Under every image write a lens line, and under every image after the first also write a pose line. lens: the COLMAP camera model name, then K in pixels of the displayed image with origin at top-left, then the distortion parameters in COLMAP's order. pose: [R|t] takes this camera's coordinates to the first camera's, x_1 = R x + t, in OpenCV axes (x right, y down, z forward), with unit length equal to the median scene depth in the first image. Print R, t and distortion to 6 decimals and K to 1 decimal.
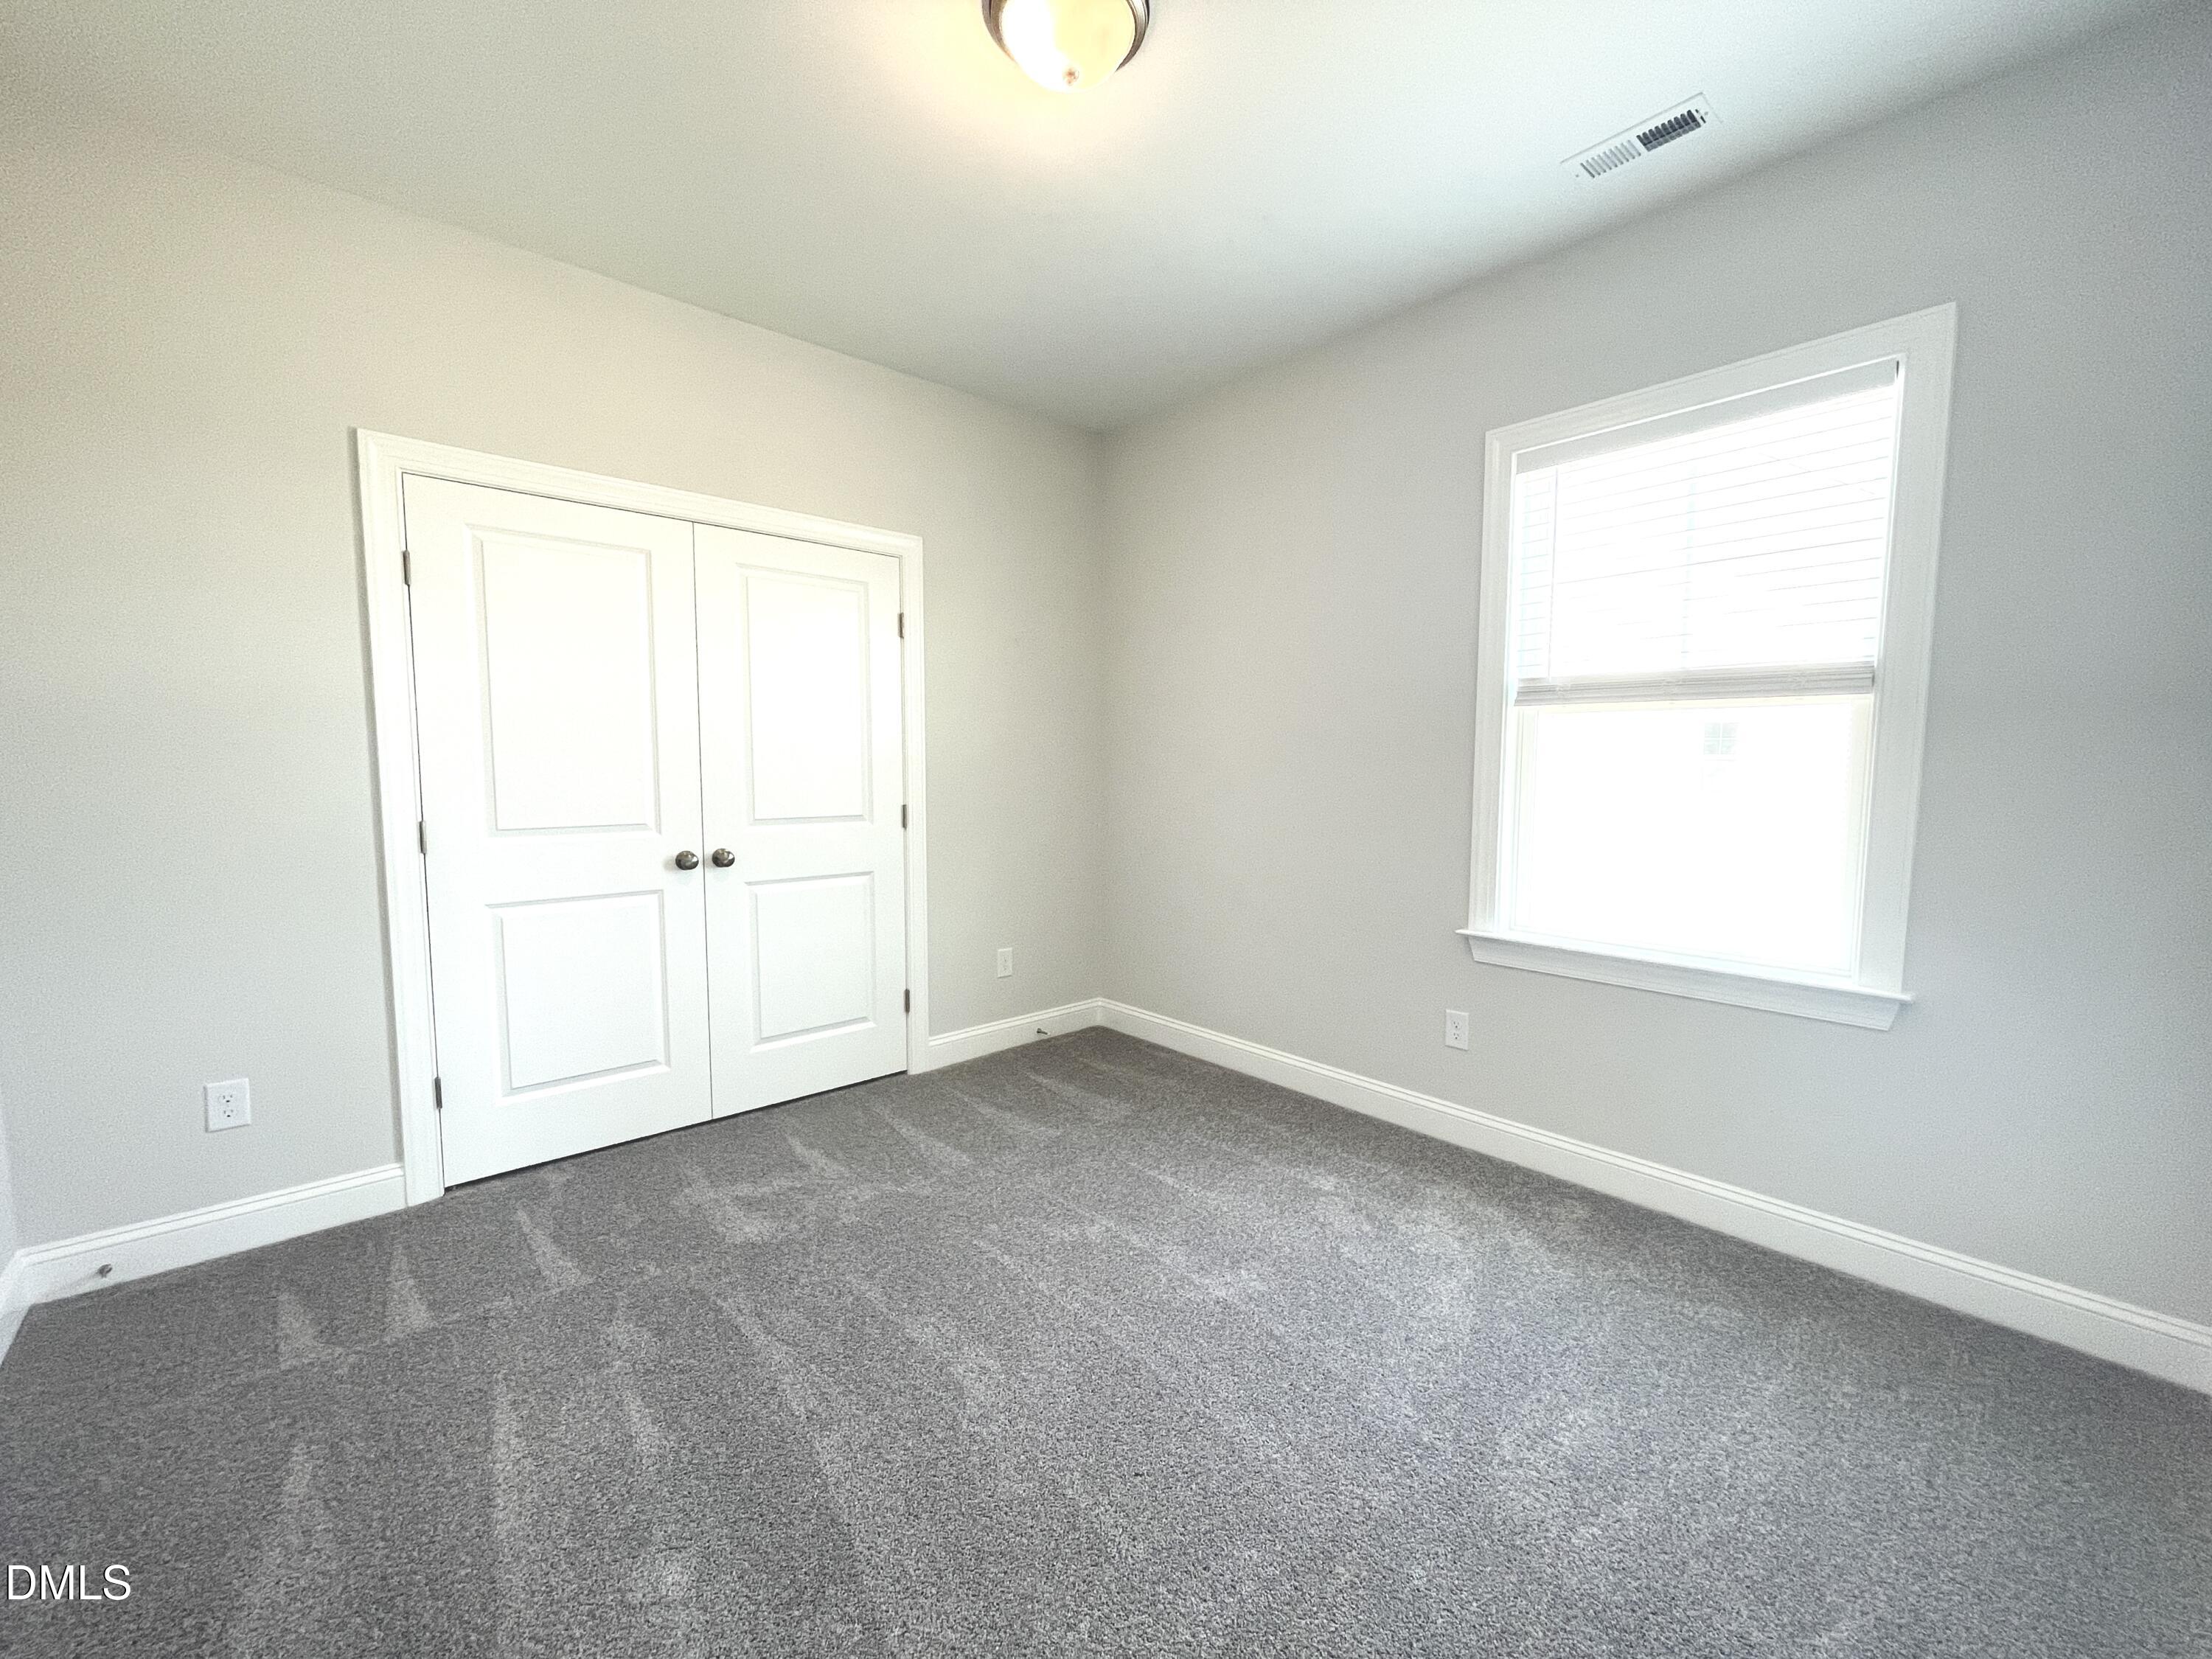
lens RADIAL K [[886.1, 0, 1108.4], [0, 886.1, 837.3], [0, 0, 1]] dist [0.000957, -0.000481]
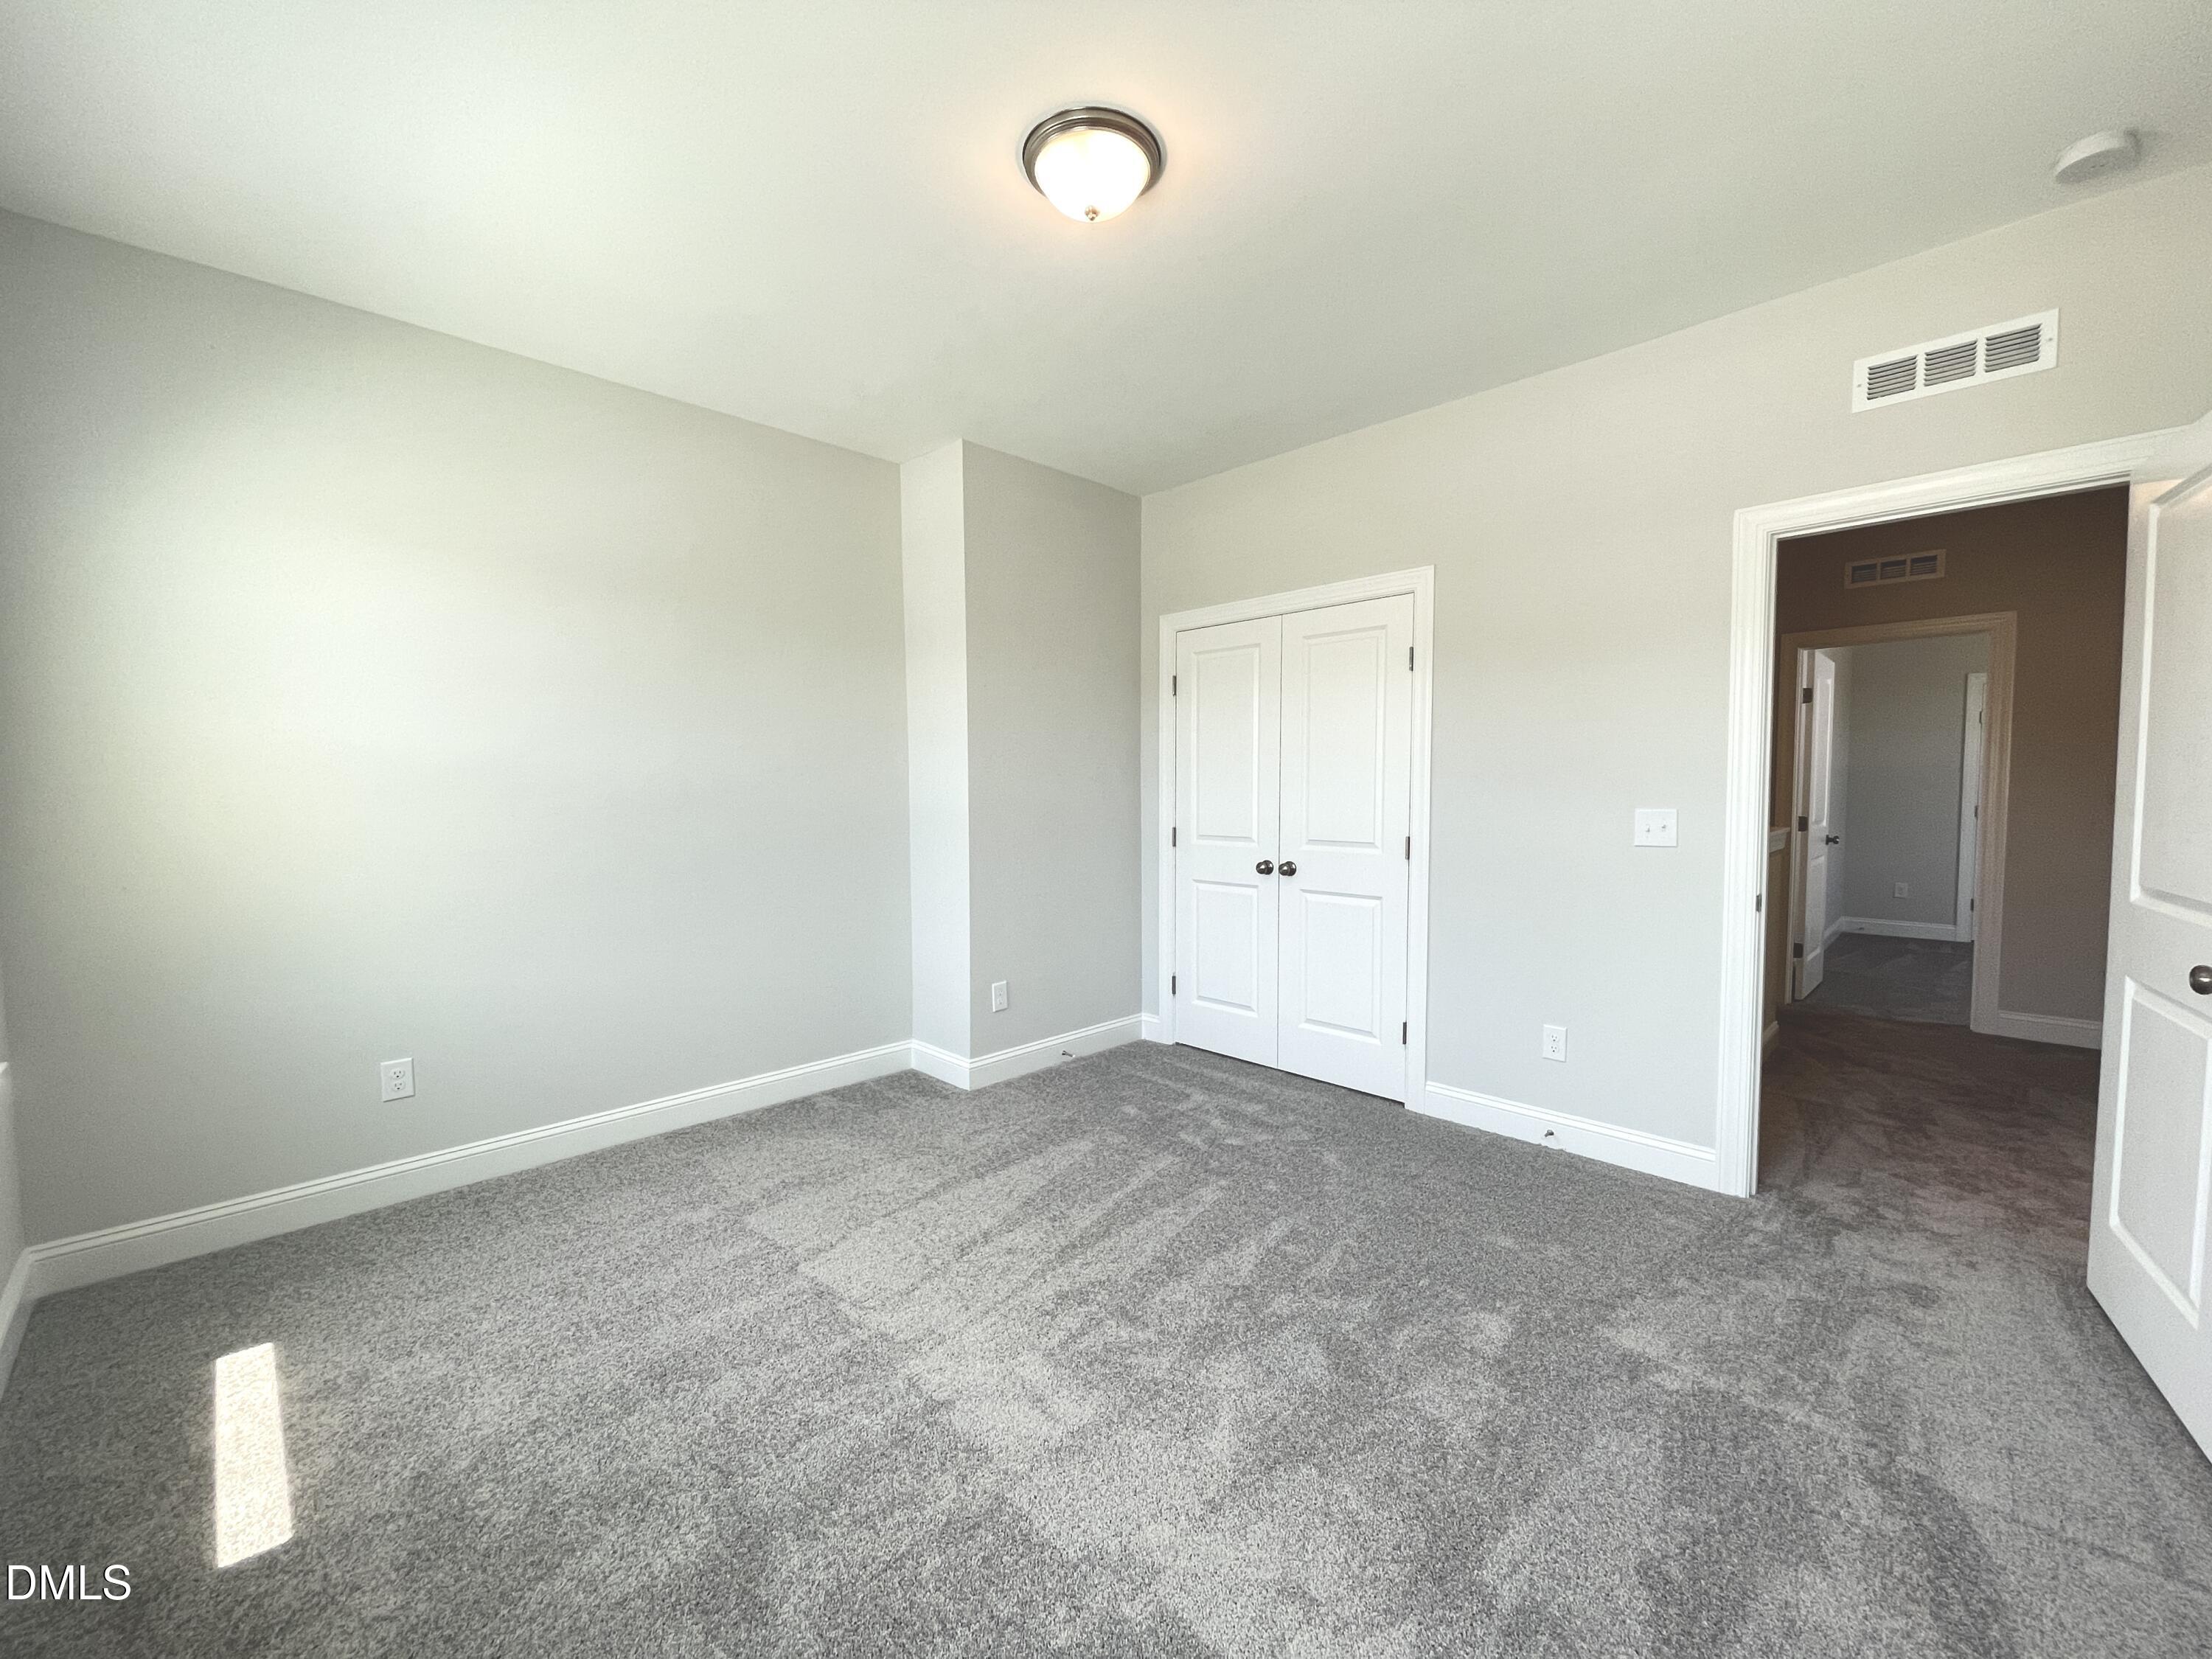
lens RADIAL K [[886.1, 0, 1108.4], [0, 886.1, 827.6], [0, 0, 1]] dist [0.000957, -0.000481]
pose [[0.051044, 0.043705, -0.997740, 0.786294], [-0.078911, 0.996095, 0.039596, -0.062030], [0.995574, 0.076711, 0.054293, 0.633588]]
